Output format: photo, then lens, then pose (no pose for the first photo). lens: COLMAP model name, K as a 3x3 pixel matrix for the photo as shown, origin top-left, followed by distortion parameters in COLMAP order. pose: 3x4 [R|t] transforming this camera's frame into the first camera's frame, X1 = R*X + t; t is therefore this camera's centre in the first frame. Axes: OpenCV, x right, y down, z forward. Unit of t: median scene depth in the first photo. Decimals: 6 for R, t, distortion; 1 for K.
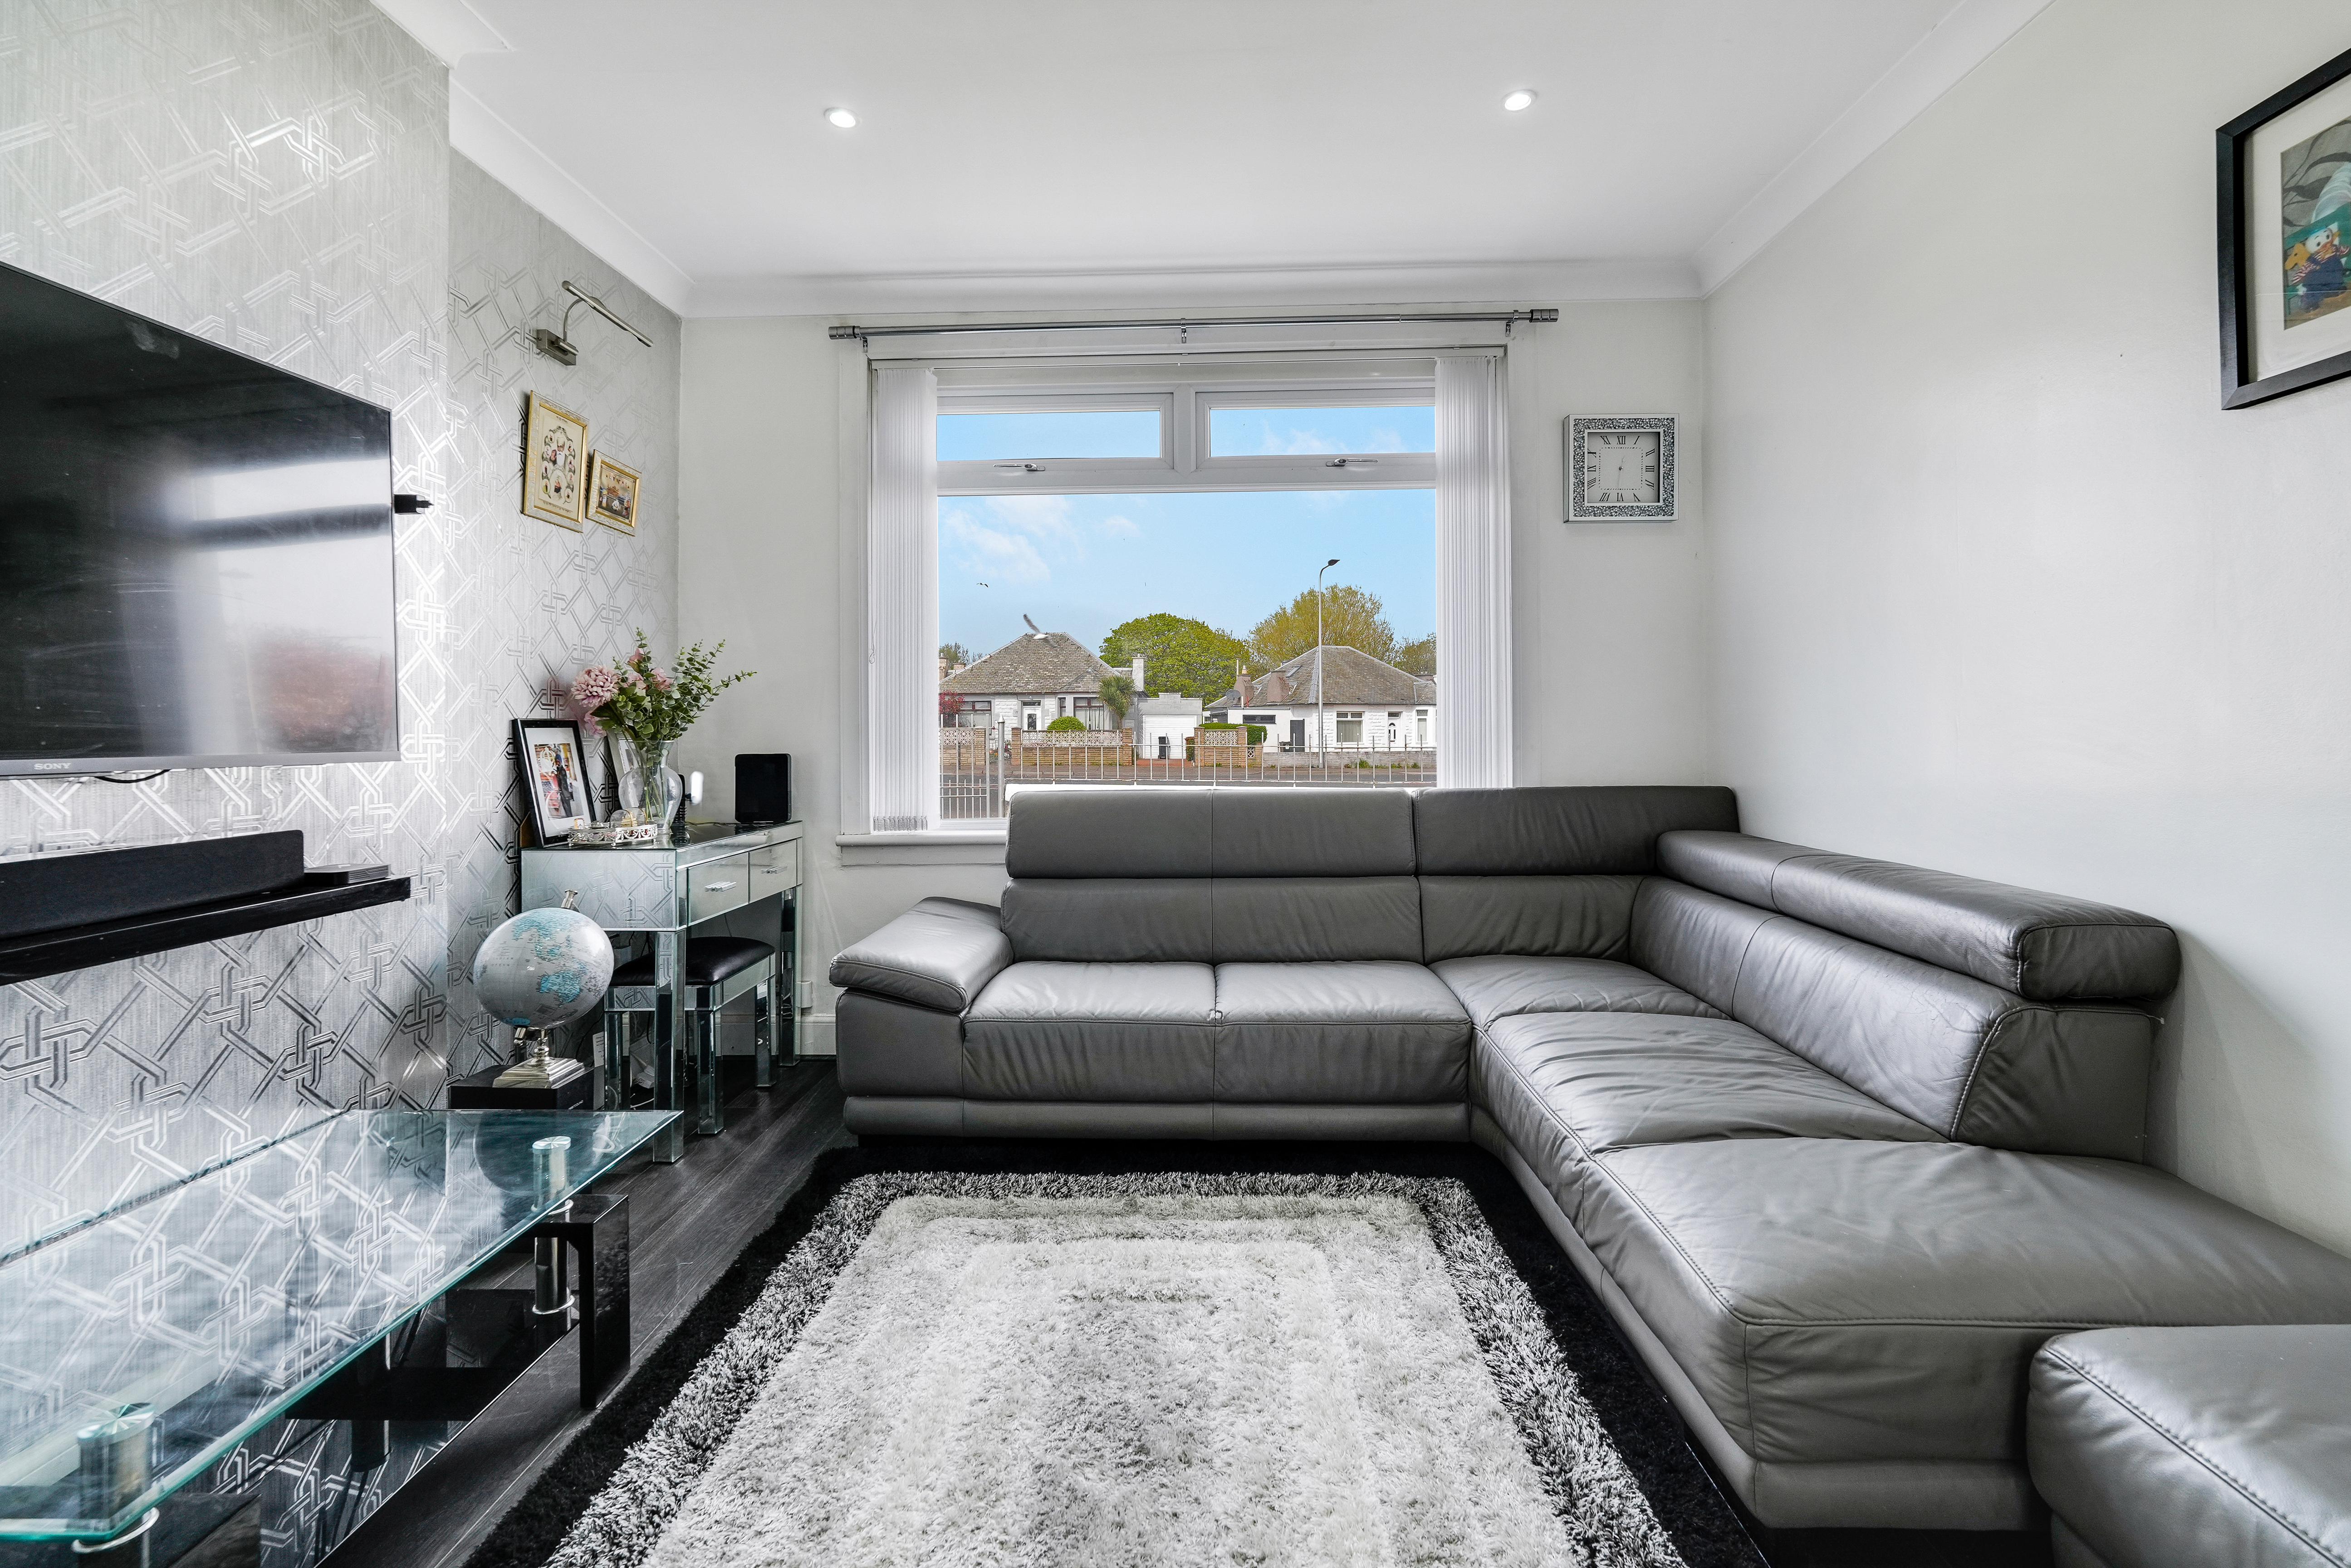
lens RADIAL K [[1016.4, 0, 1179.2], [0, 1016.4, 727.8], [0, 0, 1]] dist [-0.016953, 0.000005]
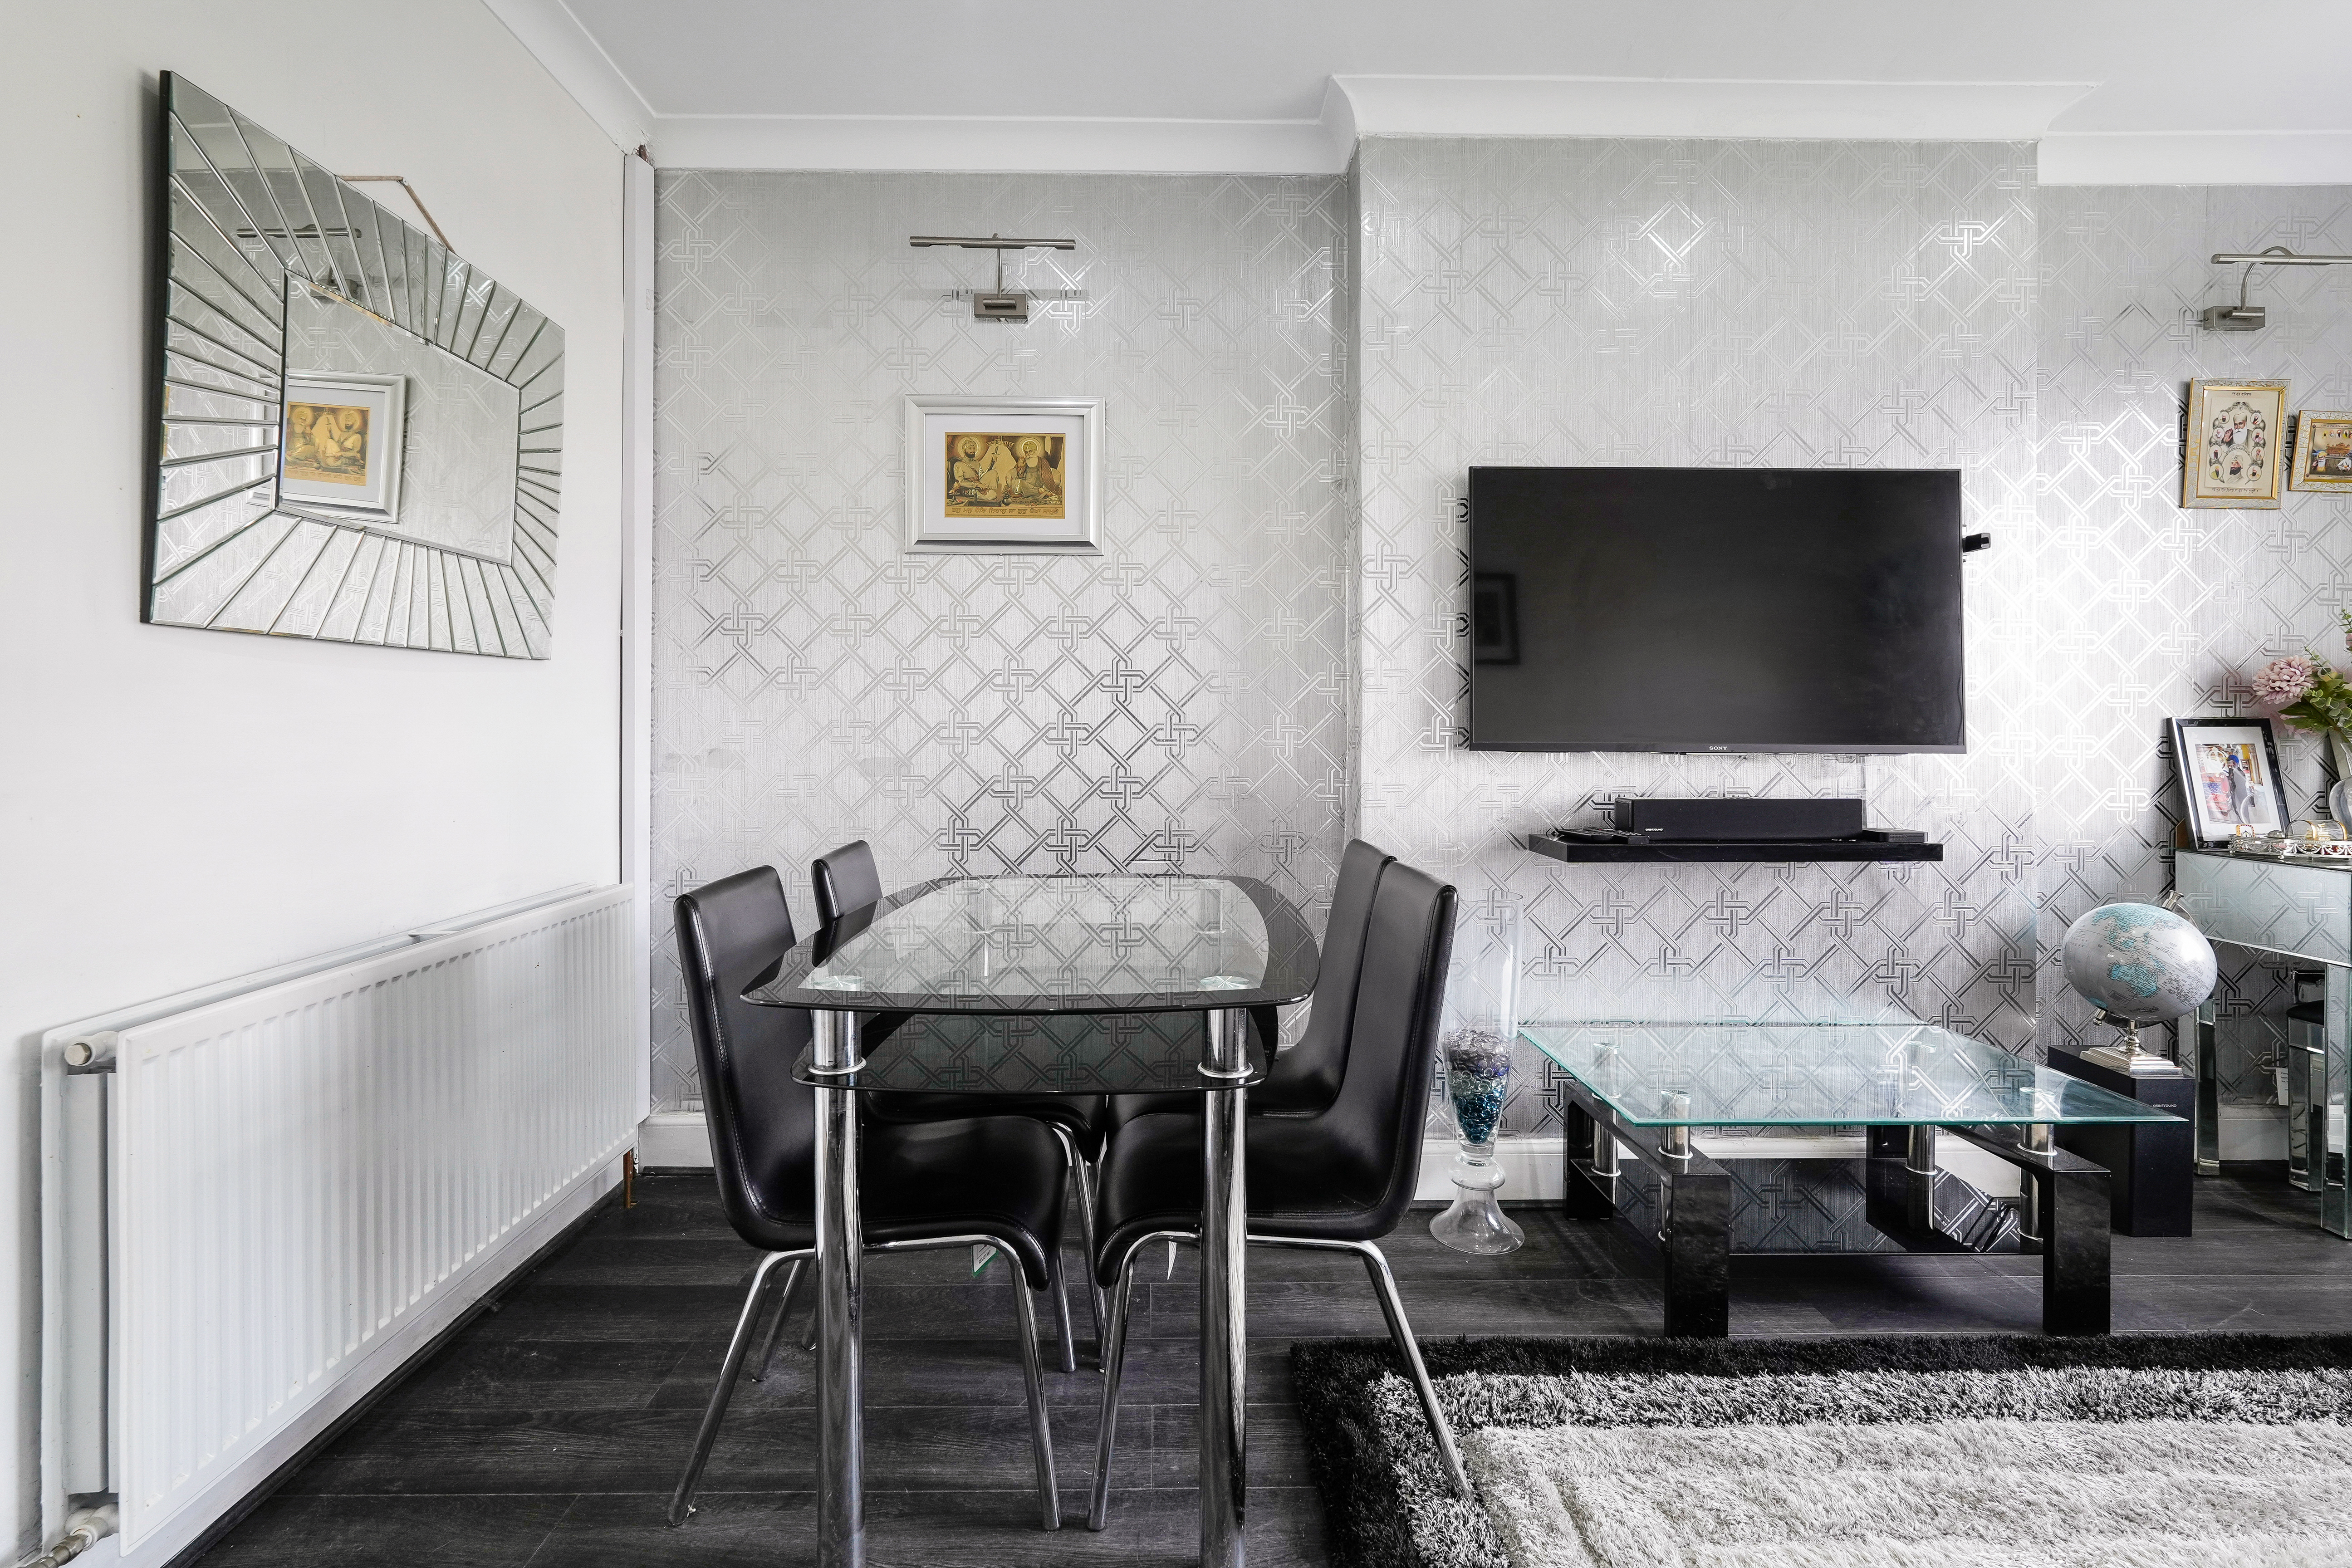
lens RADIAL K [[1075.1, 0, 1222.3], [0, 1075.1, 734.8], [0, 0, 1]] dist [0.000200, 0.000048]
pose [[0.046617, 0.005721, -0.998896, 0.436166], [-0.000721, 0.999984, 0.005694, 0.002890], [0.998913, 0.000455, 0.046620, 0.025980]]
